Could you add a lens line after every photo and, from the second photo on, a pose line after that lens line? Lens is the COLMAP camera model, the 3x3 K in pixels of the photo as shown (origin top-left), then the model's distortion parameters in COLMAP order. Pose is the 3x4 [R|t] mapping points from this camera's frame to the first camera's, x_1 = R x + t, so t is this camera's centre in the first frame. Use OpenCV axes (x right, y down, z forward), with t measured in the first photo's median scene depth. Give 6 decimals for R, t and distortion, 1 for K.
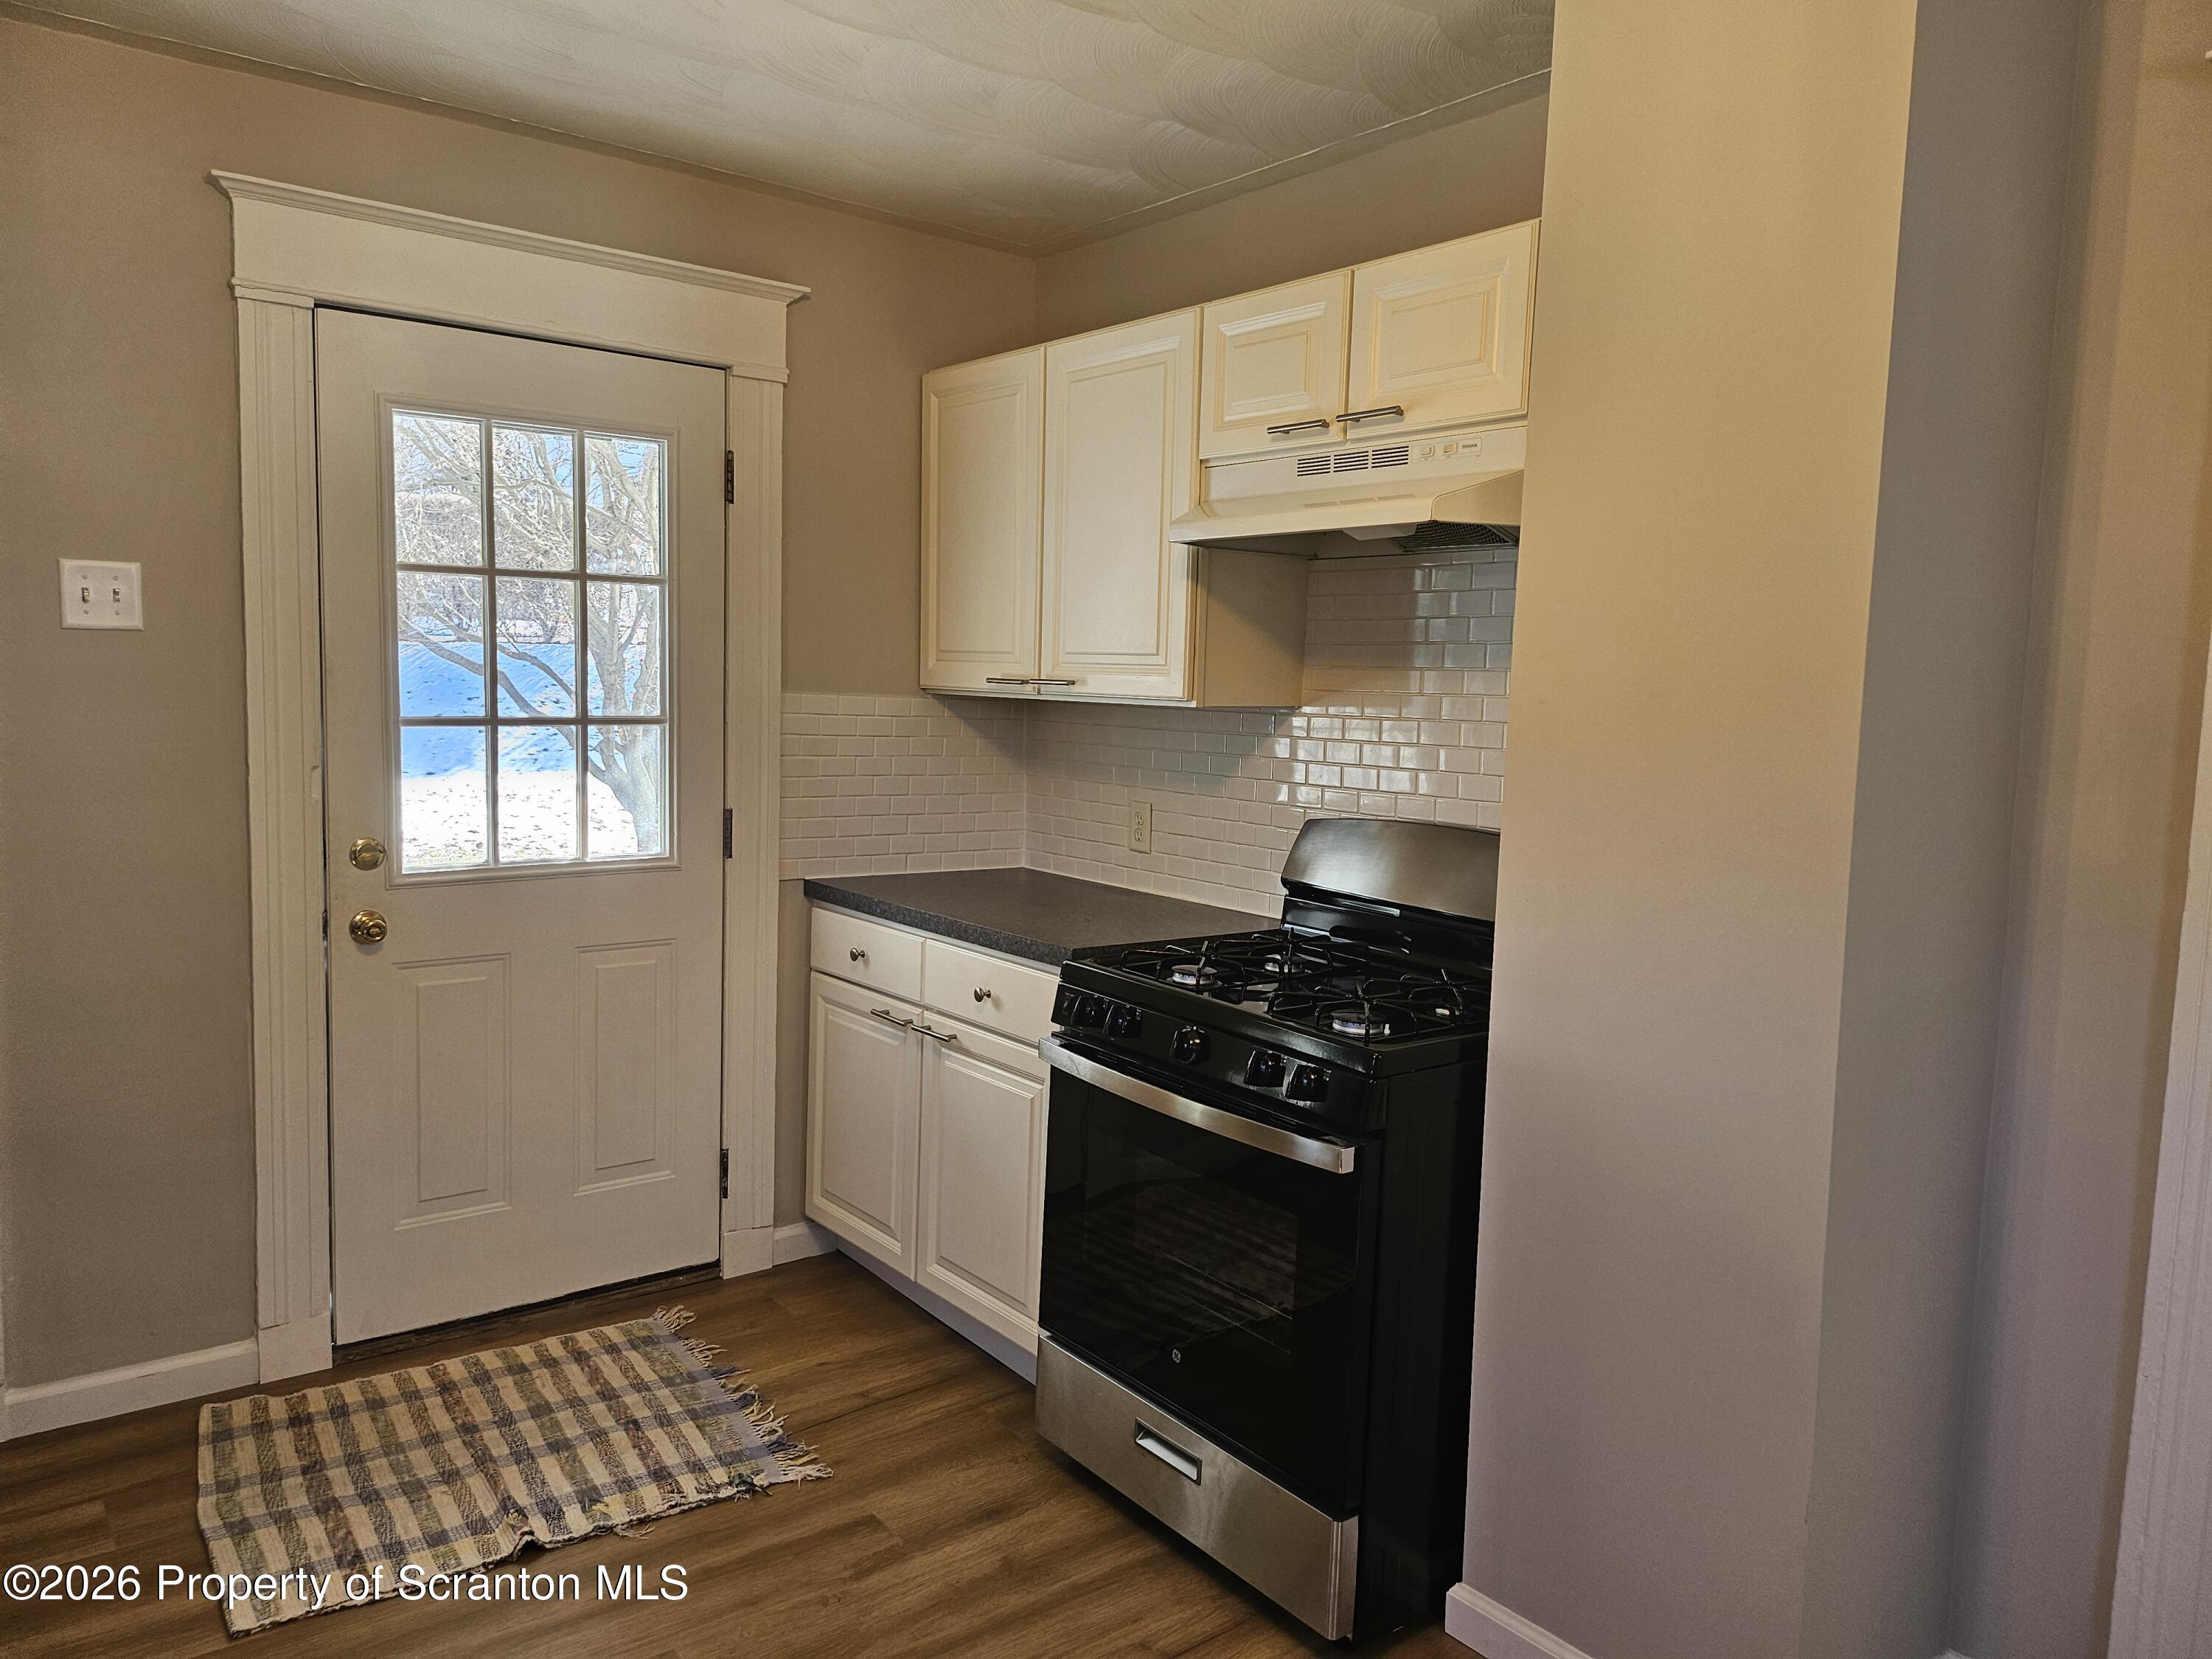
lens RADIAL K [[1558.4, 0, 1109.1], [0, 1558.4, 840.4], [0, 0, 1]] dist [0.038309, -0.015874]
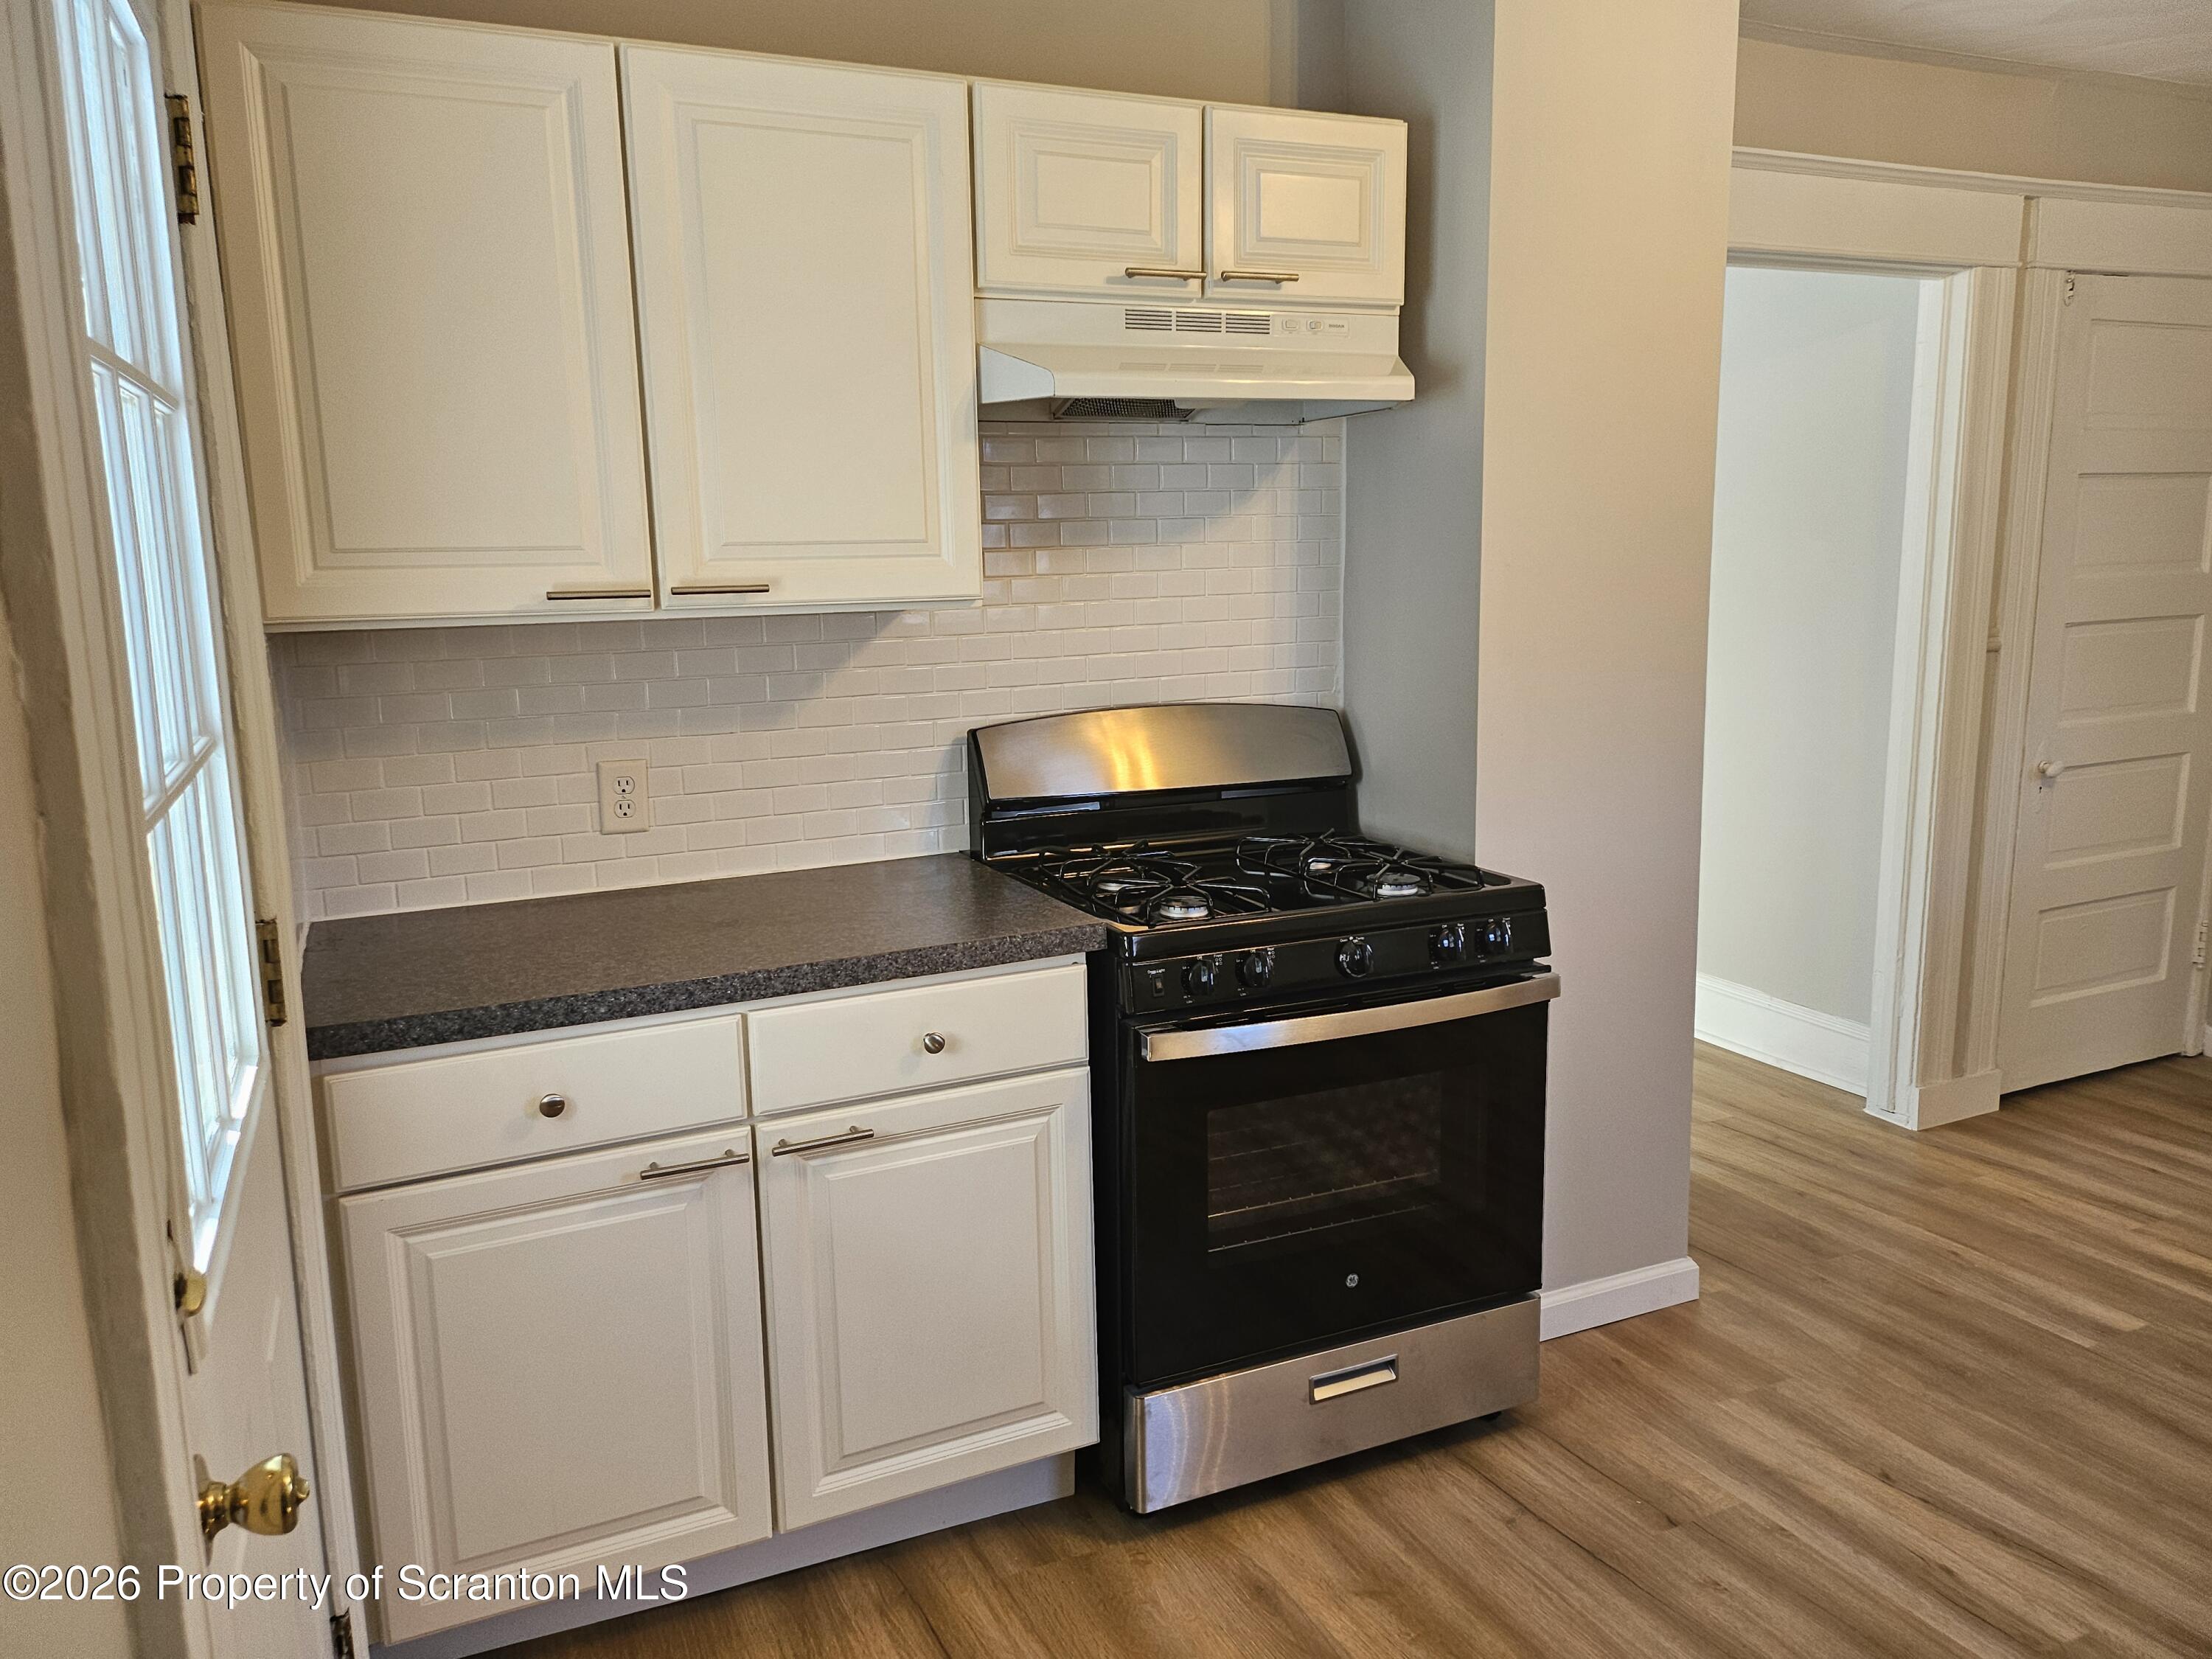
lens RADIAL K [[1558.4, 0, 1107.9], [0, 1558.4, 827.5], [0, 0, 1]] dist [0.038309, -0.015874]
pose [[0.230531, -0.208058, 0.950561, -0.744687], [0.131958, 0.974534, 0.181303, -0.116712], [-0.964076, 0.083639, 0.252115, 0.782177]]
